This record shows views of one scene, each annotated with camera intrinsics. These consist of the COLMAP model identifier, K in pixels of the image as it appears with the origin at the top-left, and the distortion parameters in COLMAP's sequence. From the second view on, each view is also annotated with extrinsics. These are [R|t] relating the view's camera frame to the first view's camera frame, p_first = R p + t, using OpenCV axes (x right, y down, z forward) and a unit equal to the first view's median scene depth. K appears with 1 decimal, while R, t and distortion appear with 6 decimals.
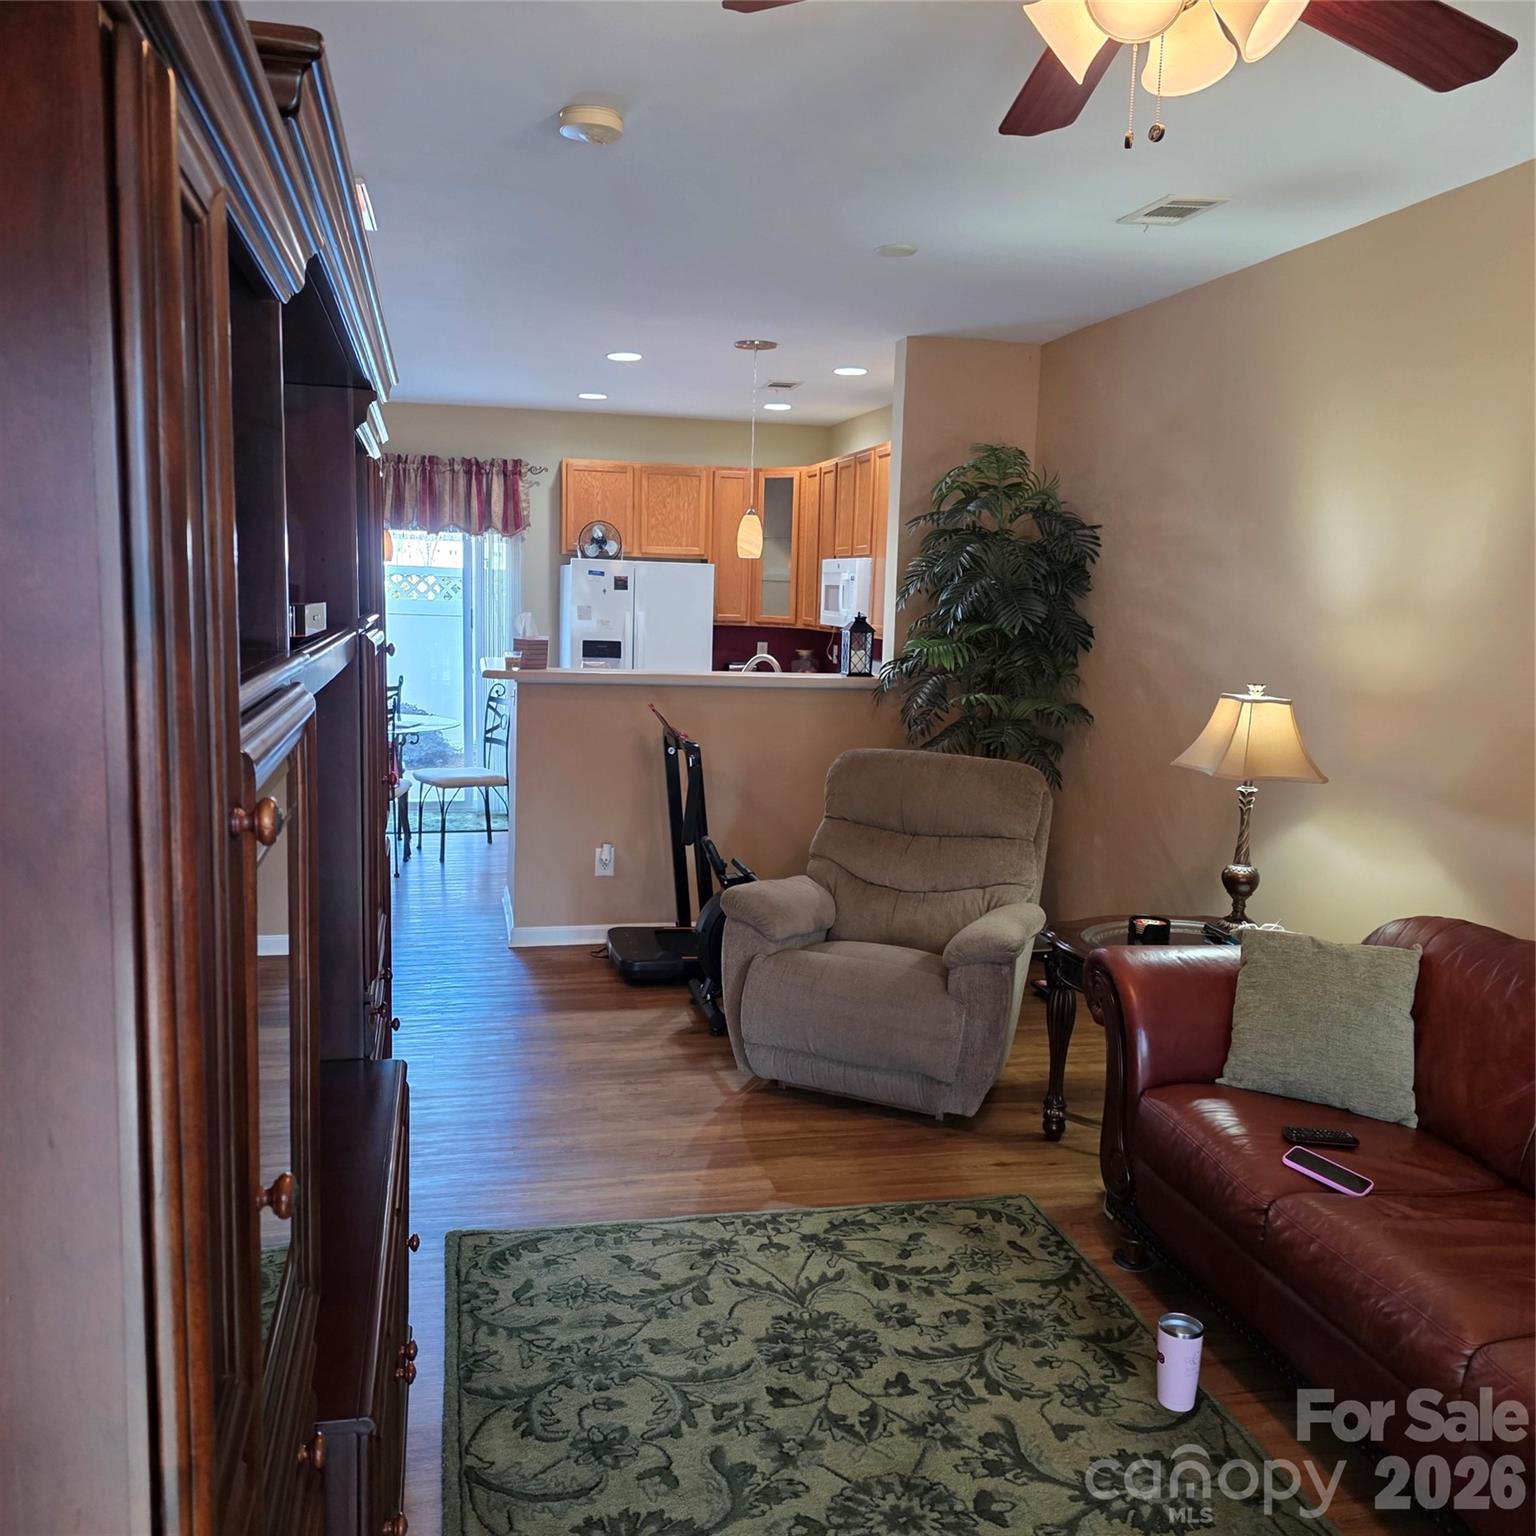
lens RADIAL K [[1382.0, 0, 767.5], [0, 1382.0, 773.8], [0, 0, 1]] dist [0.069829, -0.055916]
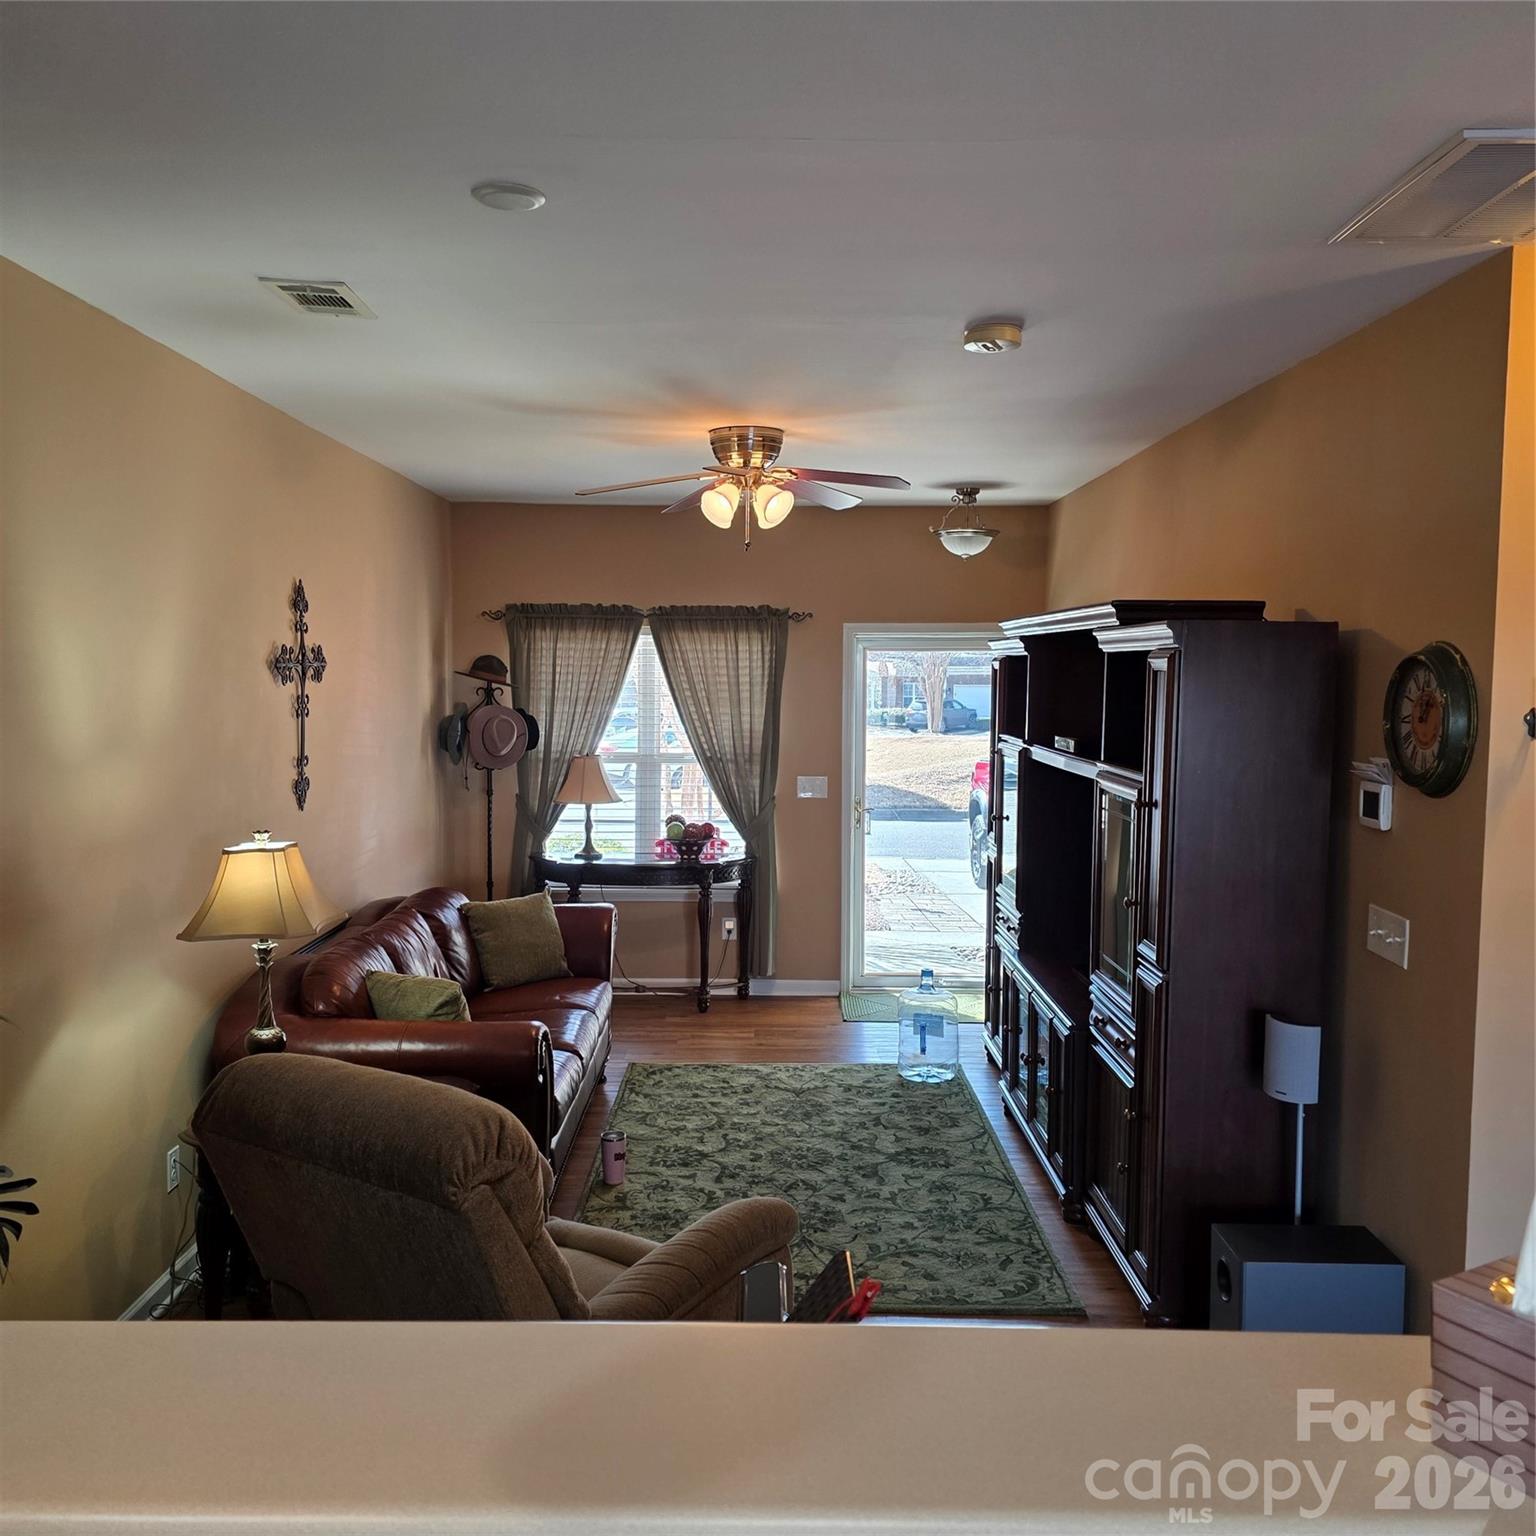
lens RADIAL K [[1382.0, 0, 766.5], [0, 1382.0, 768.4], [0, 0, 1]] dist [0.069829, -0.055916]
pose [[-0.974791, -0.050809, 0.217259, -0.200673], [-0.003556, 0.977141, 0.212563, -0.347272], [-0.223093, 0.206432, -0.952689, 2.049202]]
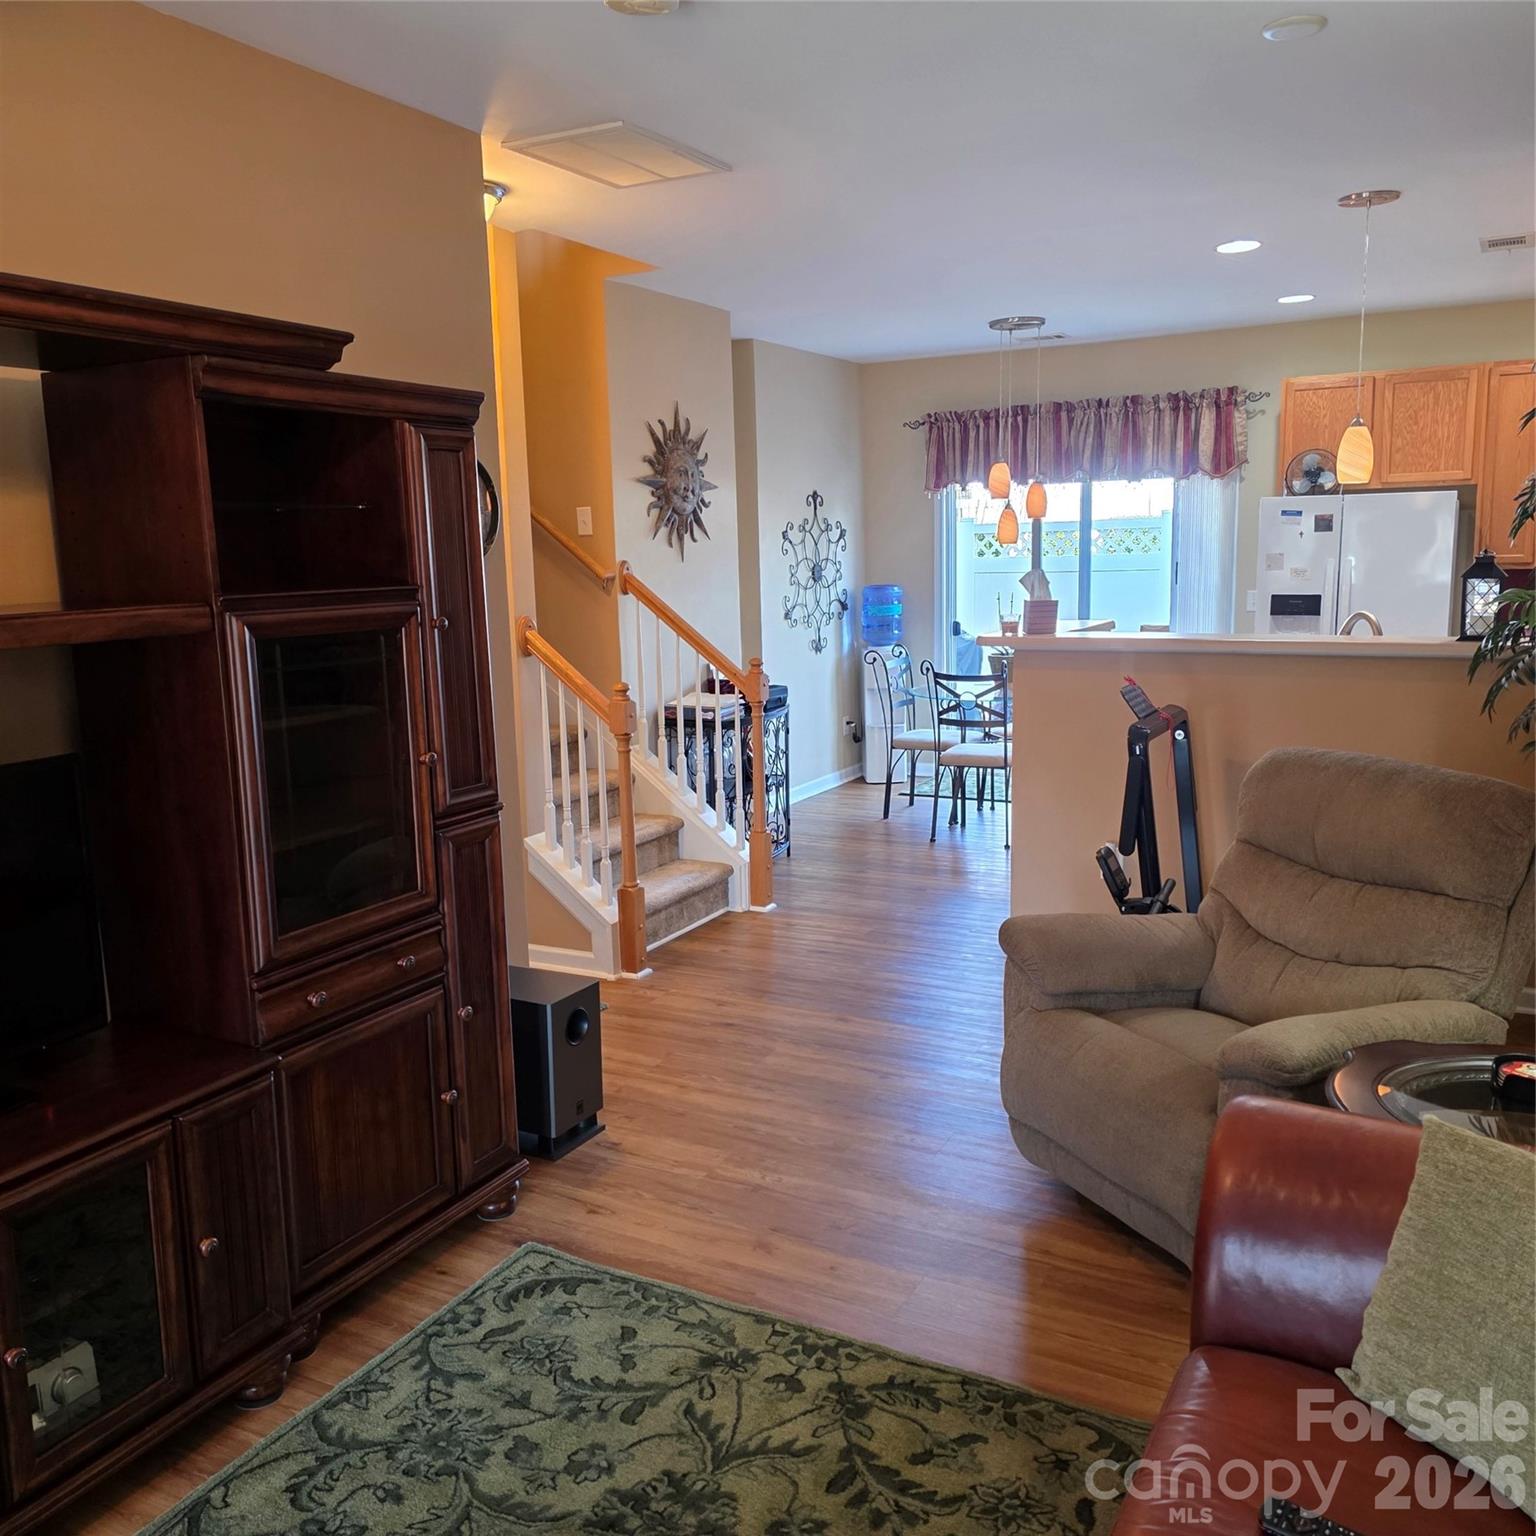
lens RADIAL K [[1382.0, 0, 762.3], [0, 1382.0, 761.4], [0, 0, 1]] dist [0.069829, -0.055916]
pose [[0.749574, 0.057667, -0.659404, 0.486264], [-0.042420, 0.998335, 0.039087, -0.038696], [0.660560, -0.001327, 0.750772, 0.395785]]
